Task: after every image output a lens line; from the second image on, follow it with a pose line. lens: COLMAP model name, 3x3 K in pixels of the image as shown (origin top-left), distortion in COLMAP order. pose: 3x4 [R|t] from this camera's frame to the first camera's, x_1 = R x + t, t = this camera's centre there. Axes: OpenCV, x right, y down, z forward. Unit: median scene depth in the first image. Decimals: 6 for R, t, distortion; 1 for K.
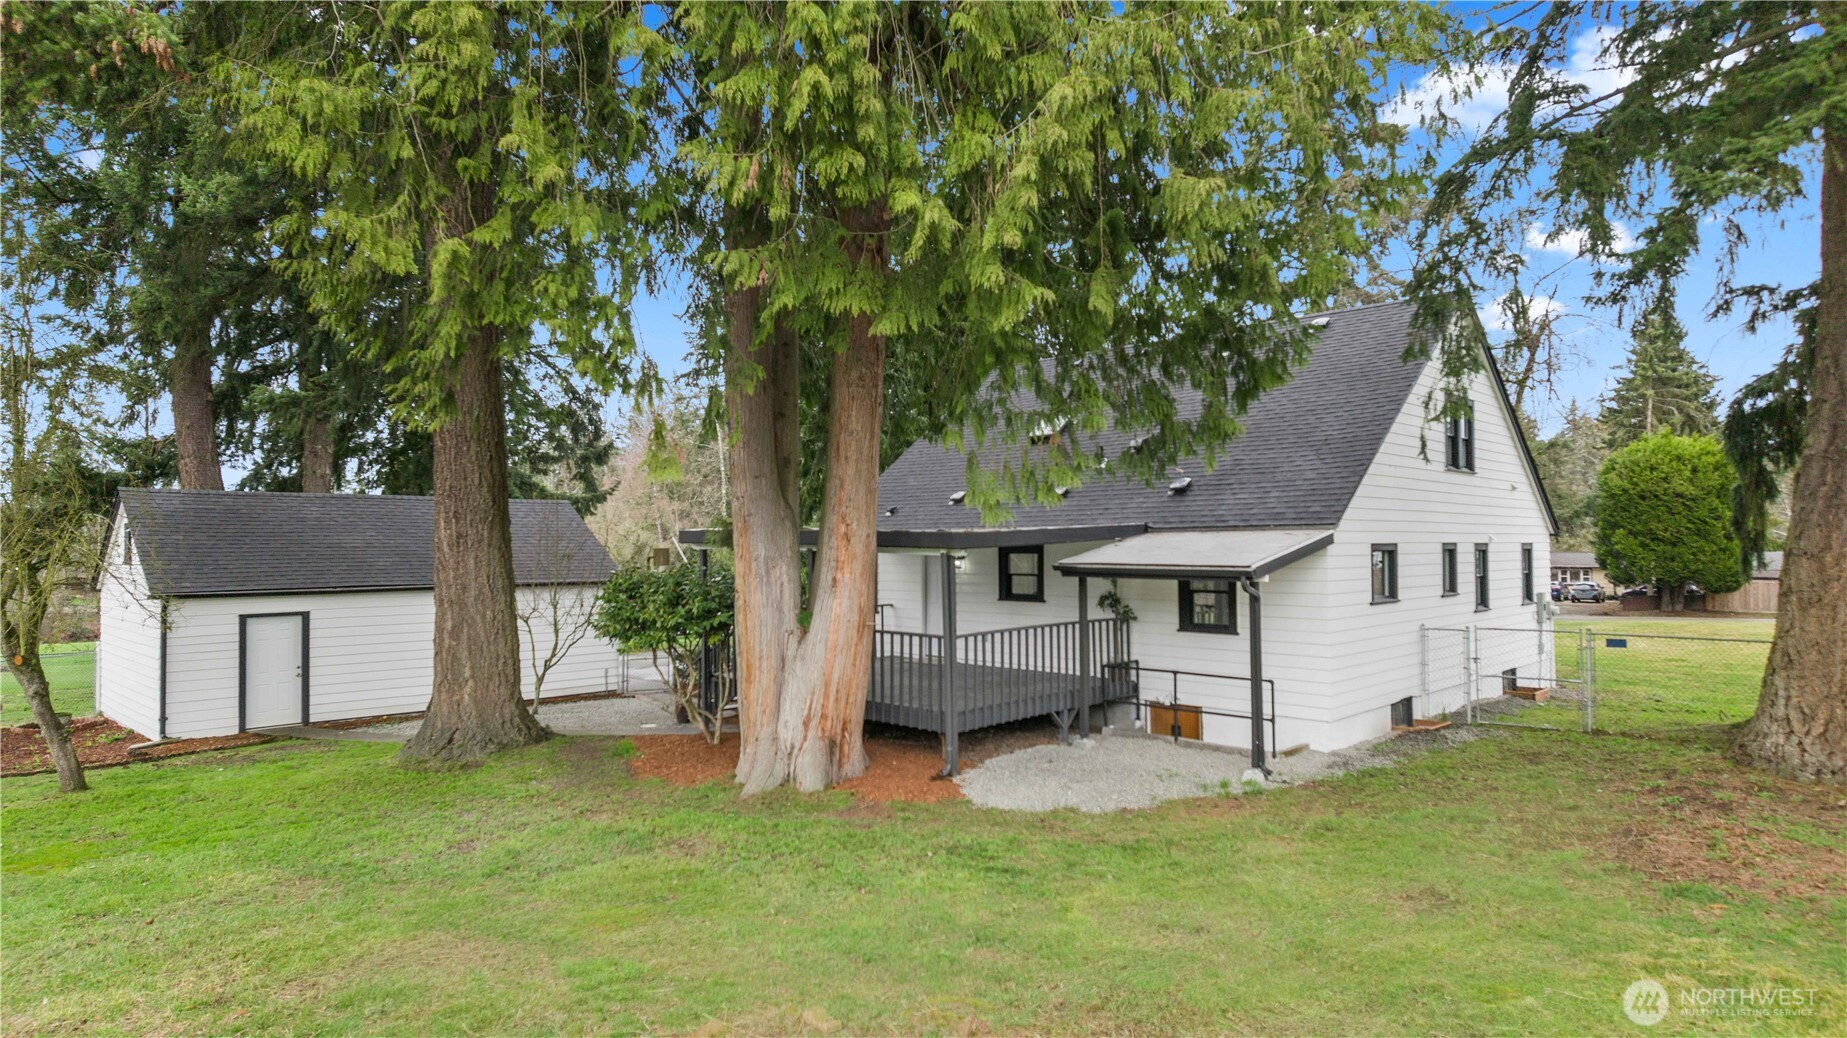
lens RADIAL K [[1078.2, 0, 923.5], [0, 1078.2, 519.0], [0, 0, 1]] dist [0.022482, -0.003228]
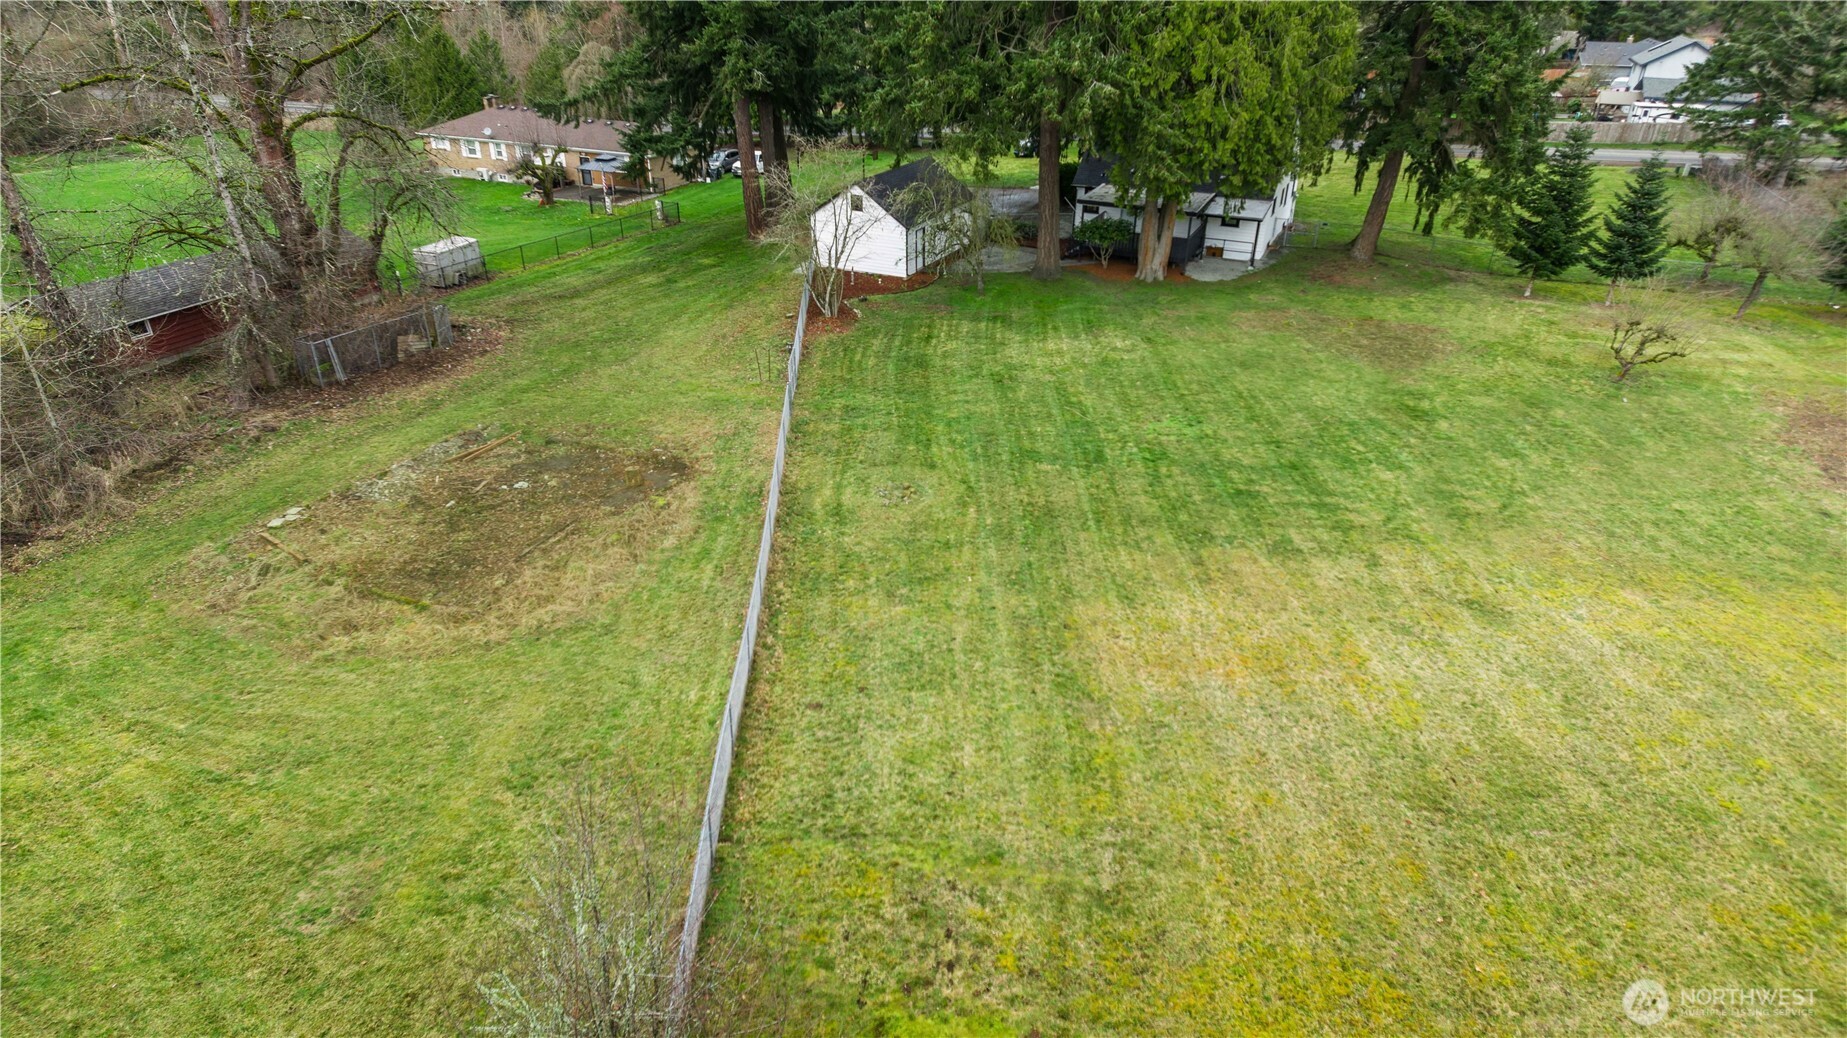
lens RADIAL K [[1078.2, 0, 923.5], [0, 1078.2, 519.0], [0, 0, 1]] dist [0.022482, -0.003228]
pose [[0.953988, -0.122012, 0.273899, -1.749387], [-0.021094, 0.883894, 0.467212, -0.673058], [-0.299103, -0.451492, 0.840650, -2.072760]]
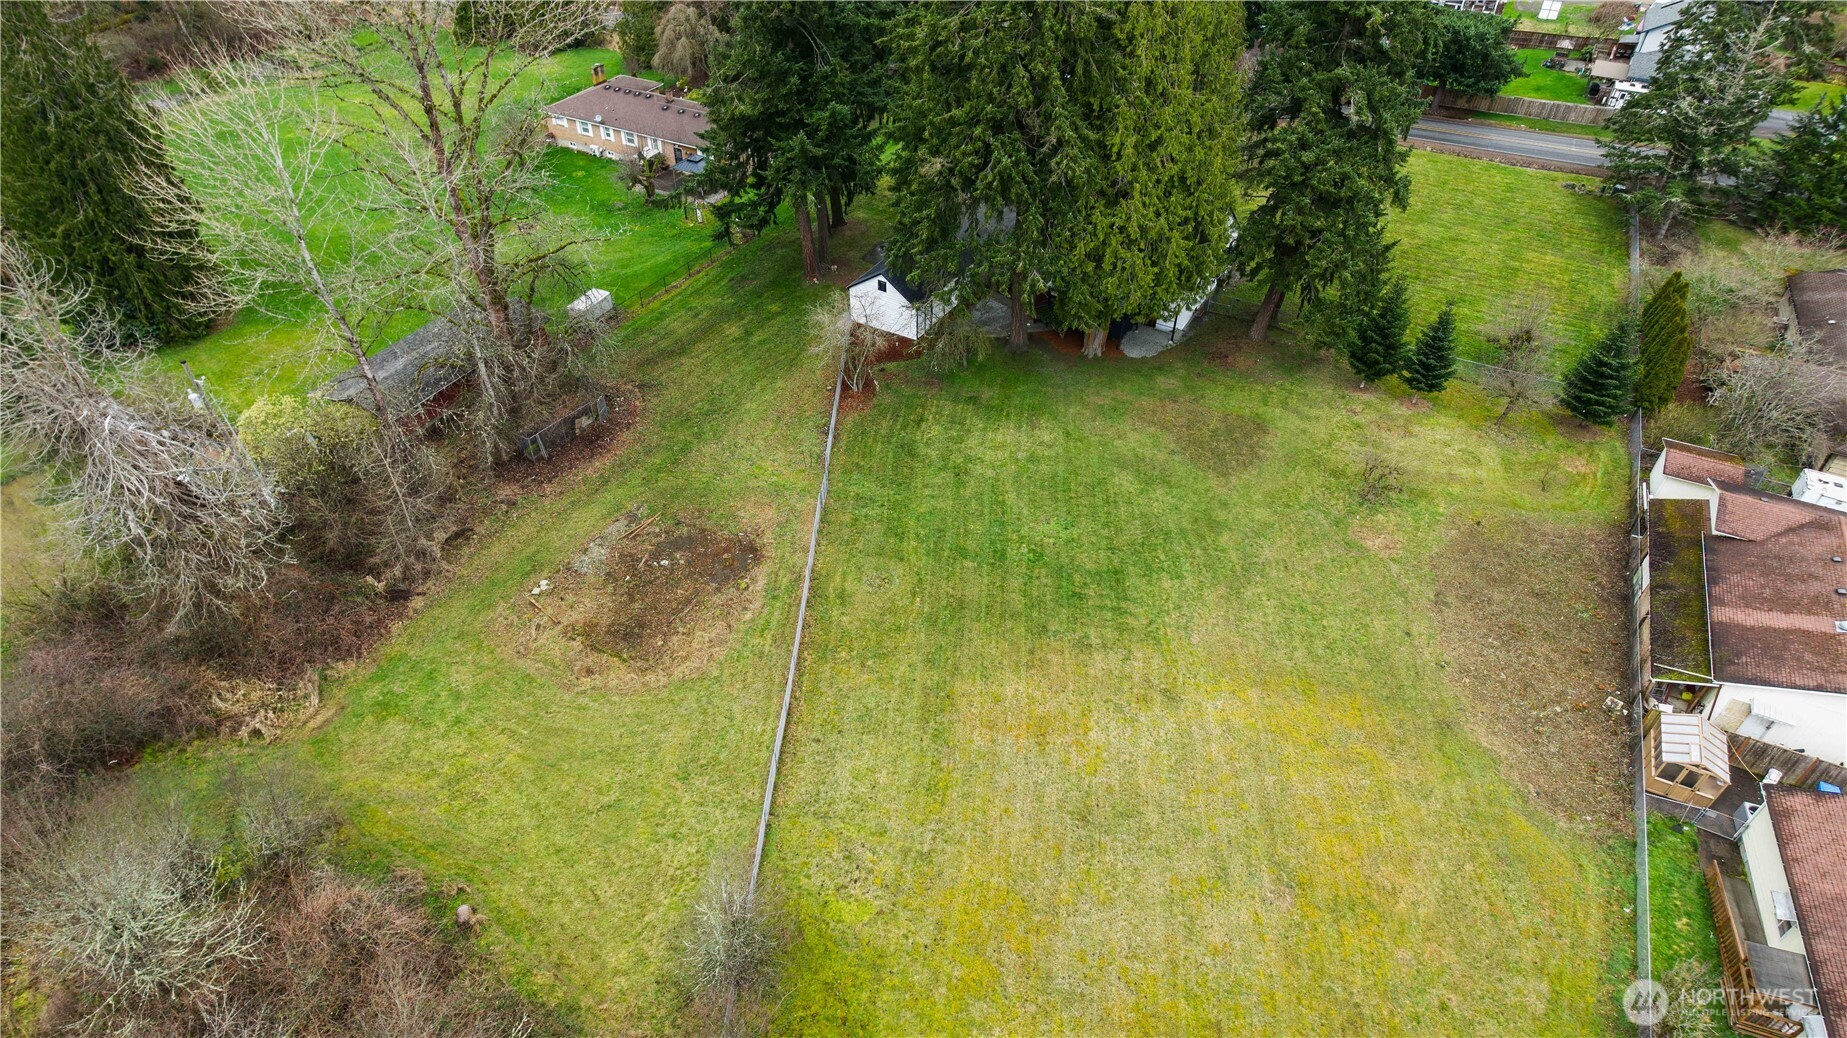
lens RADIAL K [[1072.3, 0, 923.5], [0, 1072.3, 519.0], [0, 0, 1]] dist [0.074826, -0.061443]
pose [[0.974436, -0.121502, 0.188978, -1.728009], [-0.028657, 0.767056, 0.640939, -2.134334], [-0.222832, -0.629970, 0.743965, -2.823162]]
